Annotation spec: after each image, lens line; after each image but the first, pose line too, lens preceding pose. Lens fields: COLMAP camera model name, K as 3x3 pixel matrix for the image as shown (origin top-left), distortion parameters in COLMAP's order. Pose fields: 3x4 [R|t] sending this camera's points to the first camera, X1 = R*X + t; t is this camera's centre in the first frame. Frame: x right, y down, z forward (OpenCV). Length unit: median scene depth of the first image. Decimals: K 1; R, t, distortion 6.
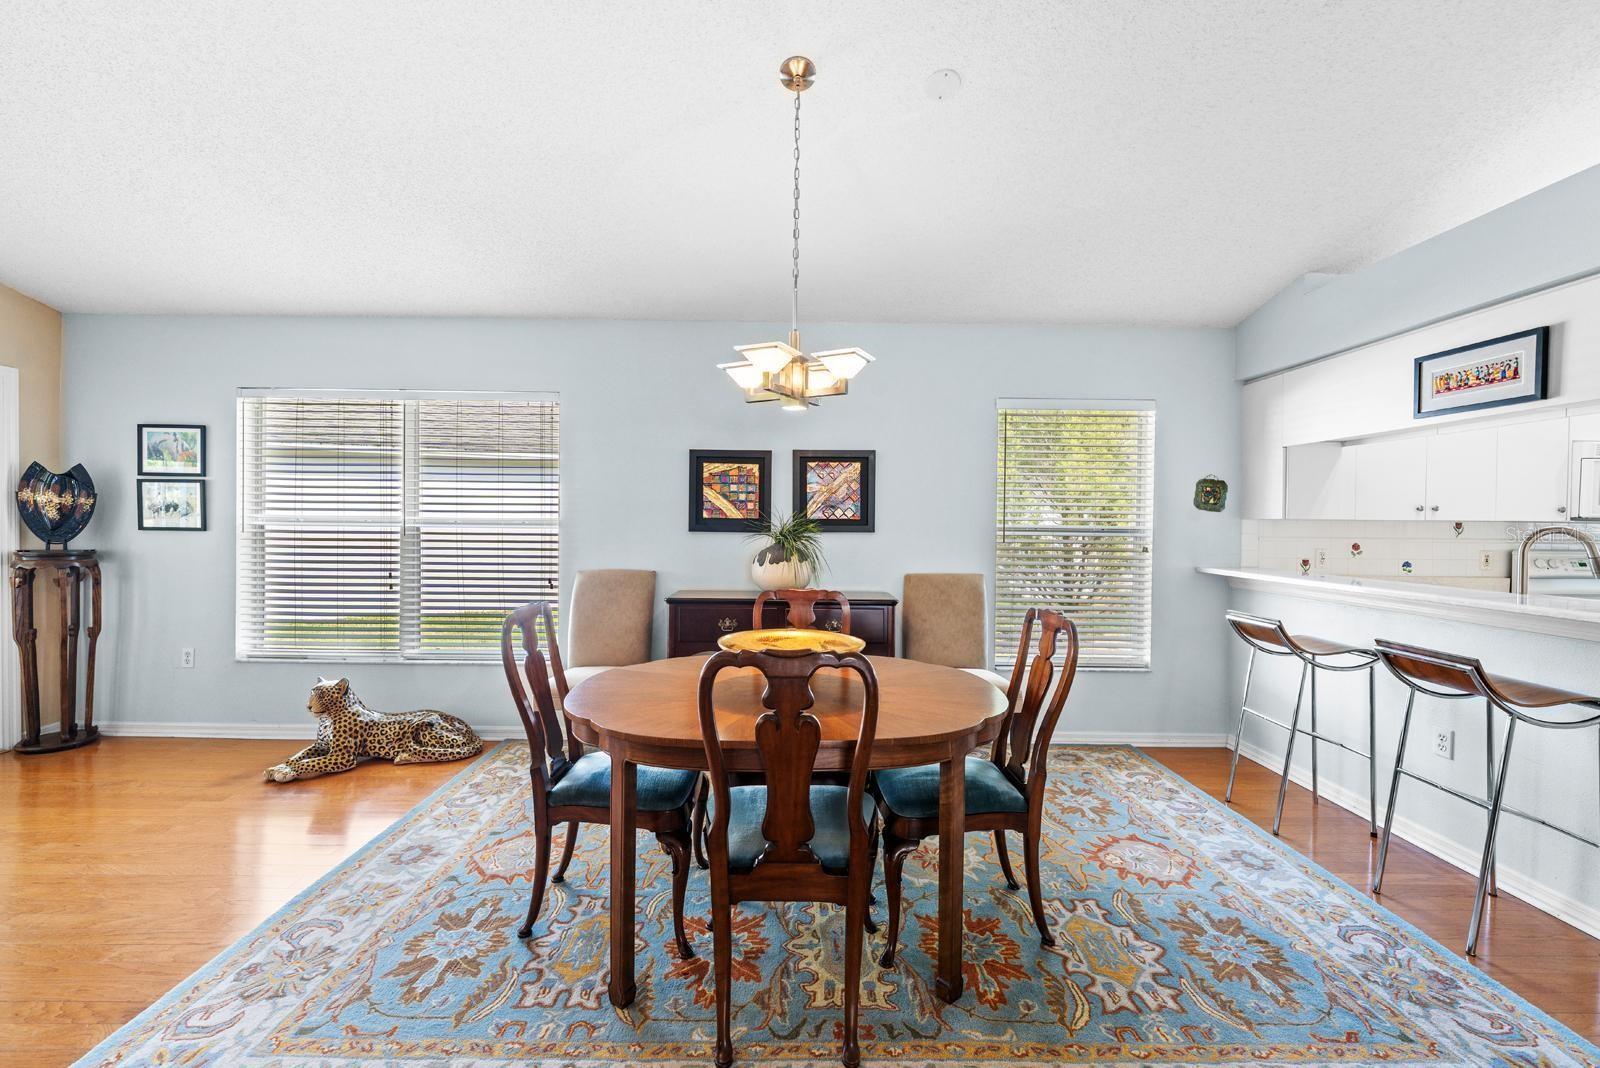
lens RADIAL K [[654.4, 0, 796.6], [0, 654.4, 524.7], [0, 0, 1]] dist [-0.001098, -0.001523]
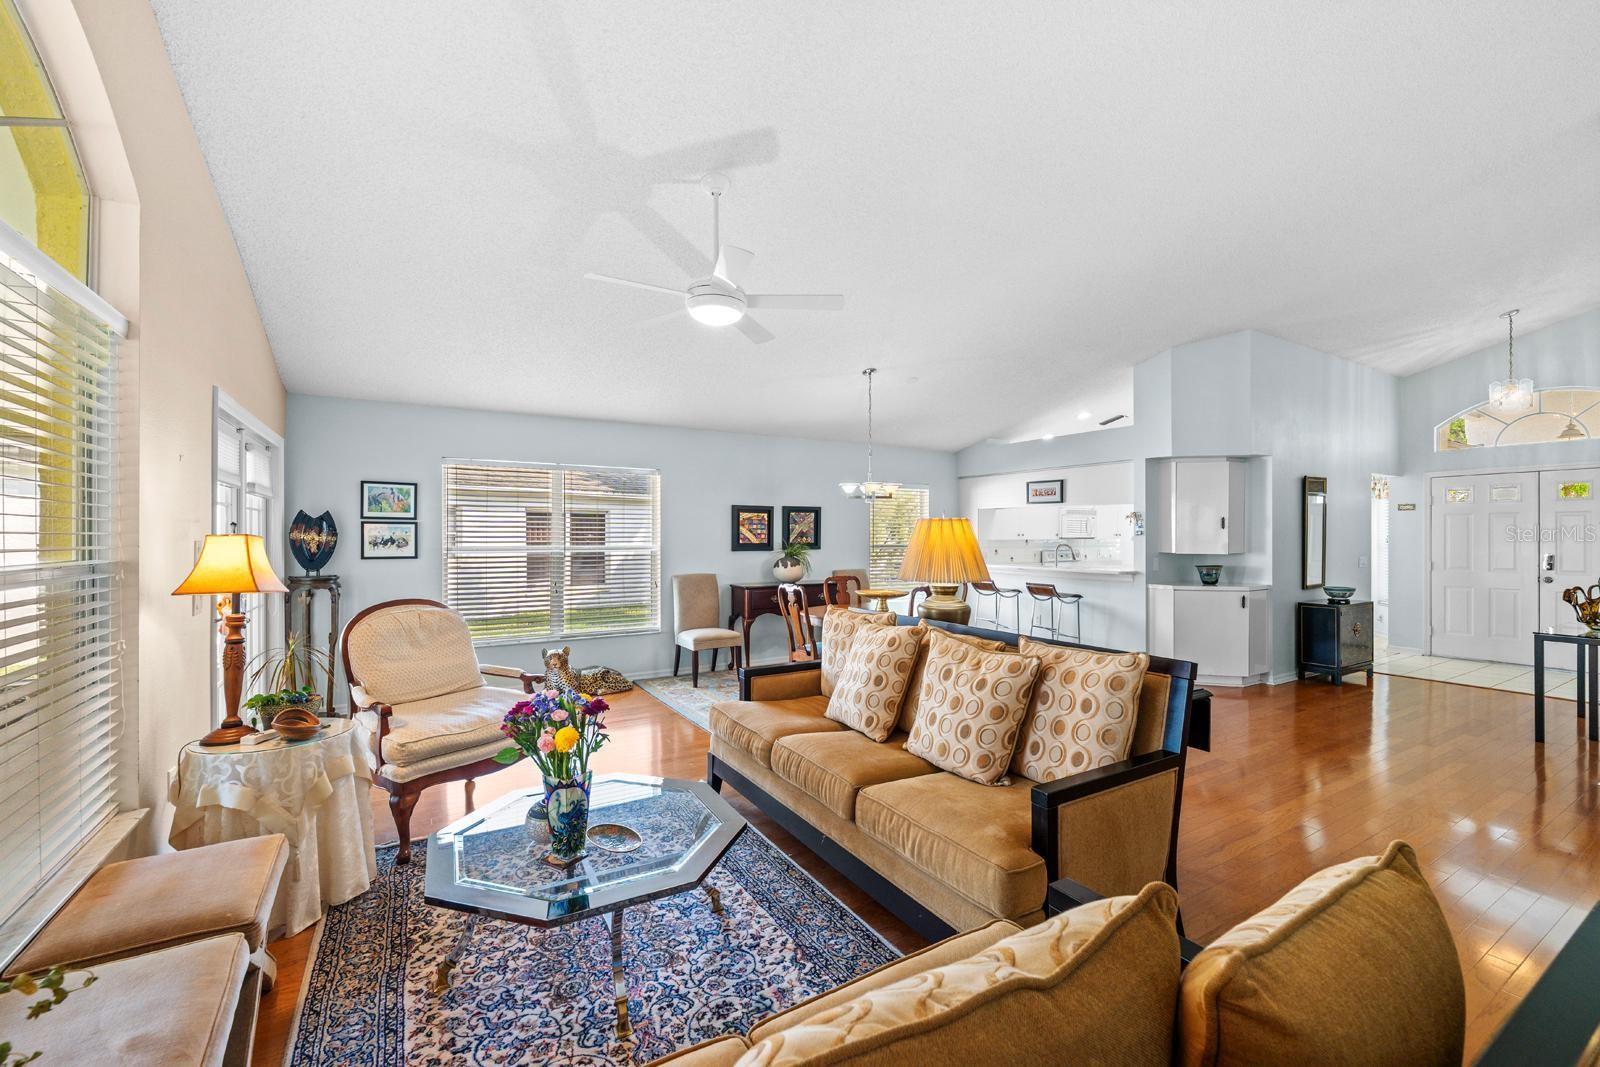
lens RADIAL K [[654.4, 0, 802.0], [0, 654.4, 535.6], [0, 0, 1]] dist [-0.001098, -0.001523]
pose [[0.855939, -0.010845, 0.516962, -0.927422], [0.012302, 0.999924, 0.000608, -0.030422], [-0.516930, 0.005839, 0.856008, -0.626201]]
